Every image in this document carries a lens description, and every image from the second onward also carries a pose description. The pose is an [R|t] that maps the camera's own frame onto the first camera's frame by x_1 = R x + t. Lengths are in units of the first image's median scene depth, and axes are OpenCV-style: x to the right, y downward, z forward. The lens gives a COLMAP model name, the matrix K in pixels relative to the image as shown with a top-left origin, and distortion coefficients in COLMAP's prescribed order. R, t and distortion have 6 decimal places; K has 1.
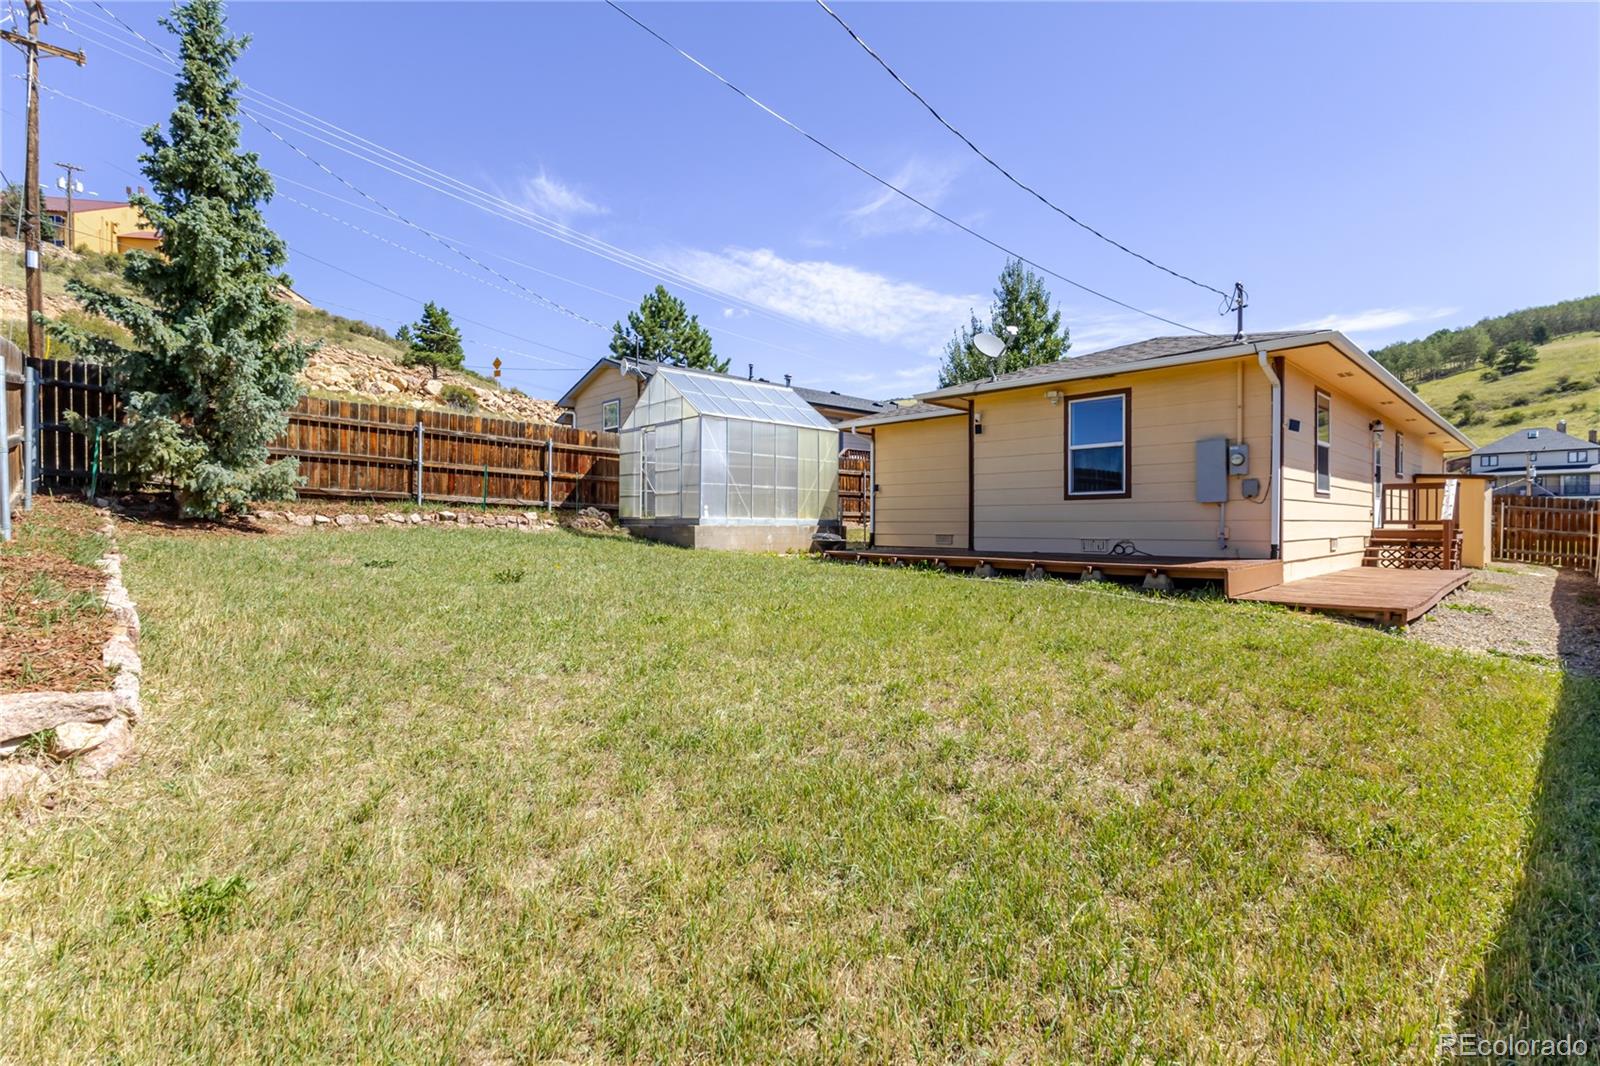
lens RADIAL K [[733.4, 0, 800.0], [0, 733.4, 533.0], [0, 0, 1]] dist [0.000248, 0.001184]
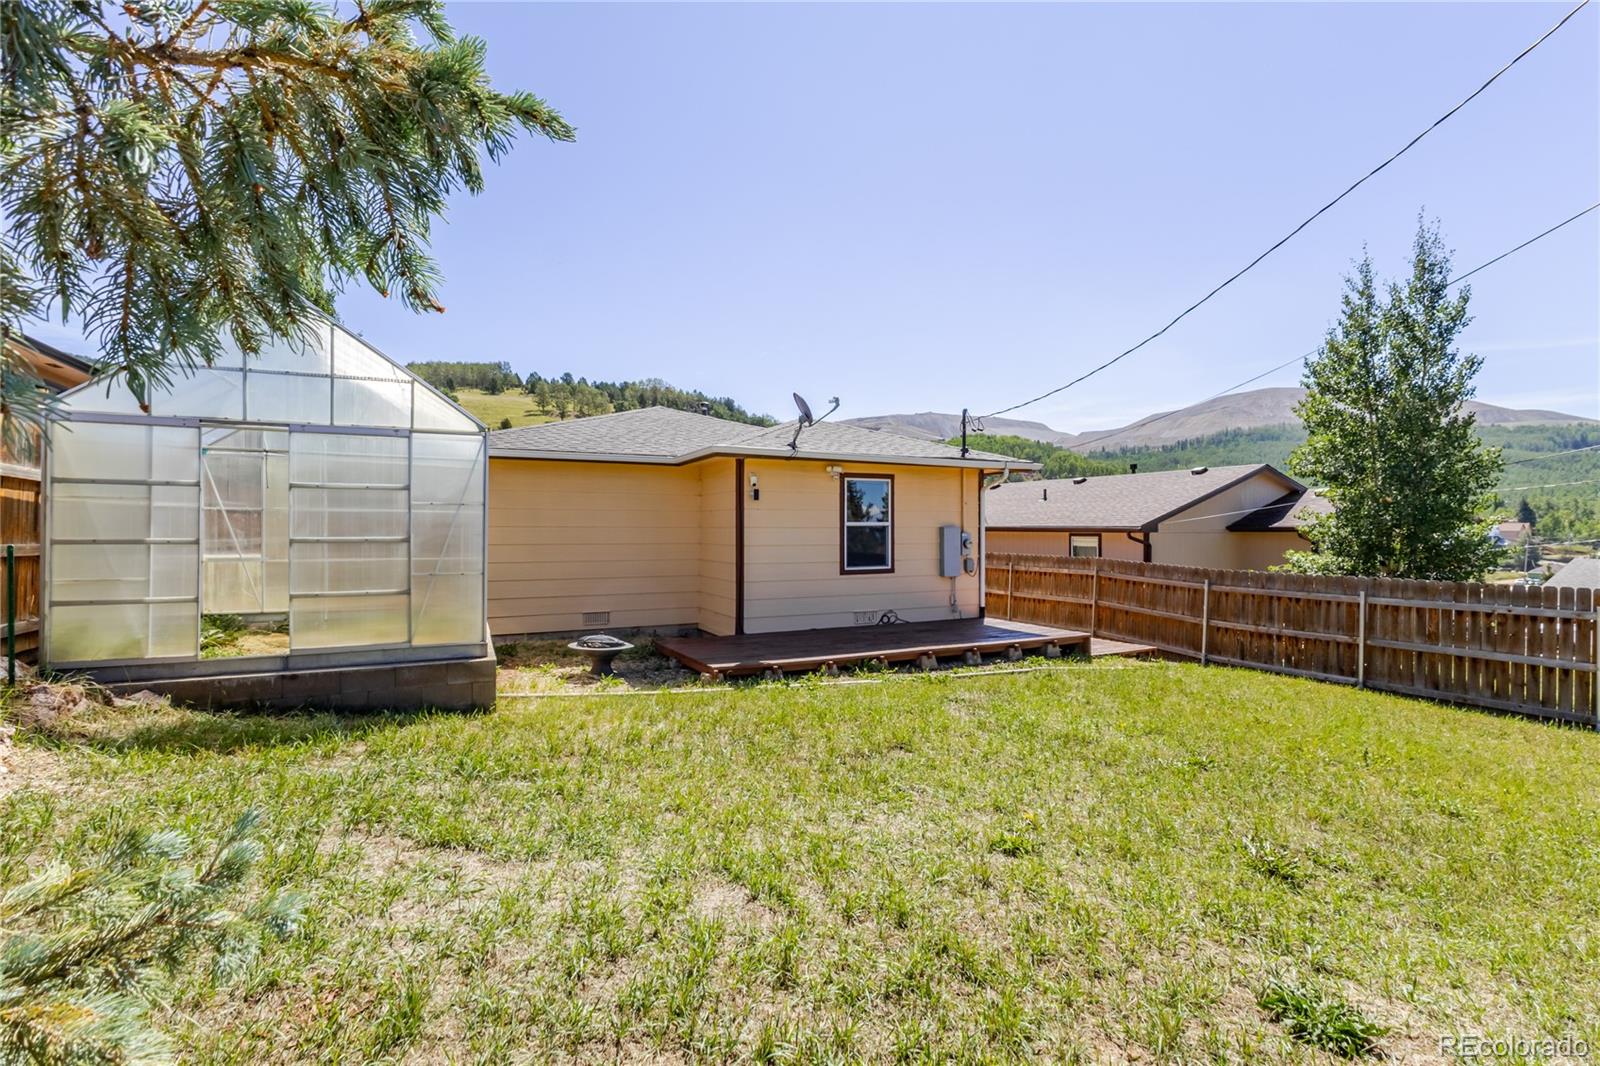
lens RADIAL K [[733.4, 0, 800.0], [0, 733.4, 533.0], [0, 0, 1]] dist [0.000248, 0.001184]
pose [[0.311753, -0.005557, 0.950147, -0.628626], [0.010157, 0.999945, 0.002516, -0.107199], [-0.950109, 0.008867, 0.311792, 0.744073]]
